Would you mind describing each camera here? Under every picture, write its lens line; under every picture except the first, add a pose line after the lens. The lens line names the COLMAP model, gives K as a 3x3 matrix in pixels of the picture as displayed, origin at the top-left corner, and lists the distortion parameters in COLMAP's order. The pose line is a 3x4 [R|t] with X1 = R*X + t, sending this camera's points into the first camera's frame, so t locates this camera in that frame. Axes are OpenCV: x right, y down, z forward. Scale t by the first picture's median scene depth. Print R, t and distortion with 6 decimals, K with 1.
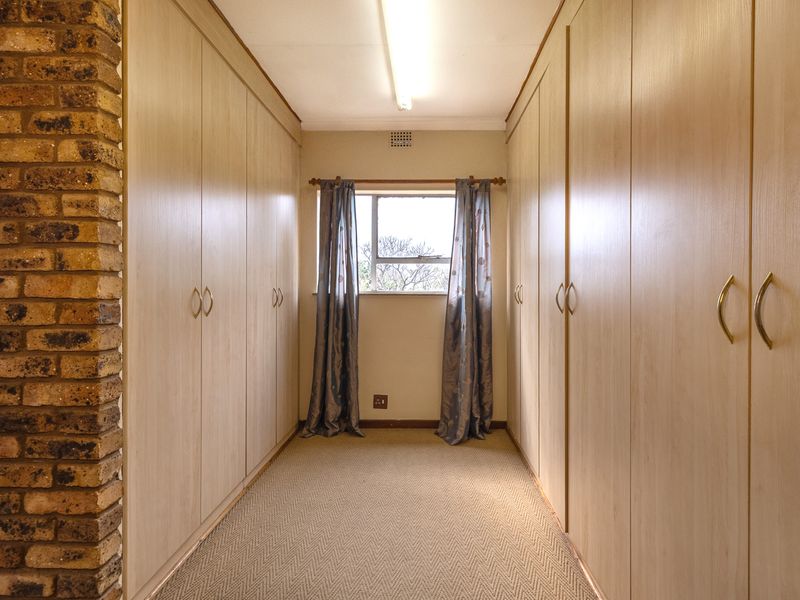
lens RADIAL K [[412.8, 0, 399.7], [0, 412.8, 297.2], [0, 0, 1]] dist [0.000536, 0.000363]
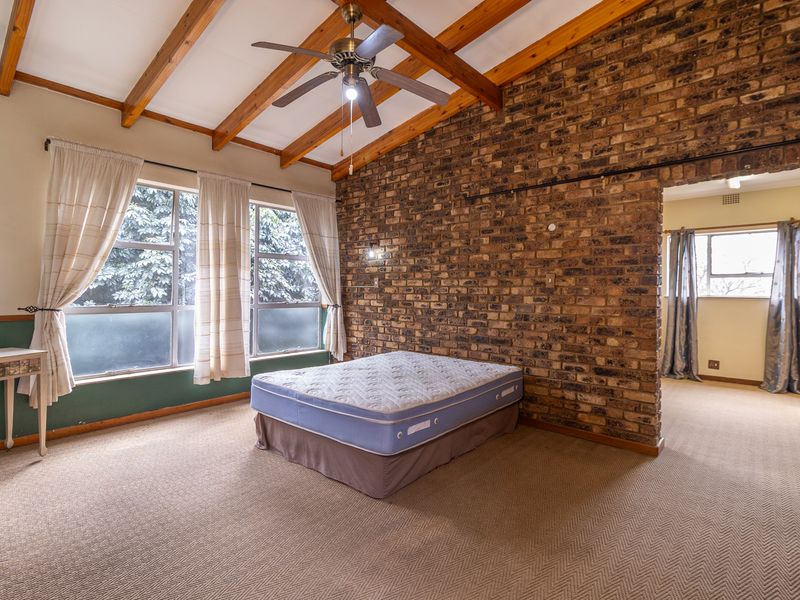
lens RADIAL K [[412.8, 0, 399.1], [0, 412.8, 293.9], [0, 0, 1]] dist [0.000536, 0.000363]
pose [[0.792329, 0.003771, -0.610083, -0.038098], [-0.015397, 0.999786, -0.013817, 0.020238], [0.609900, 0.020341, 0.792217, -1.038741]]
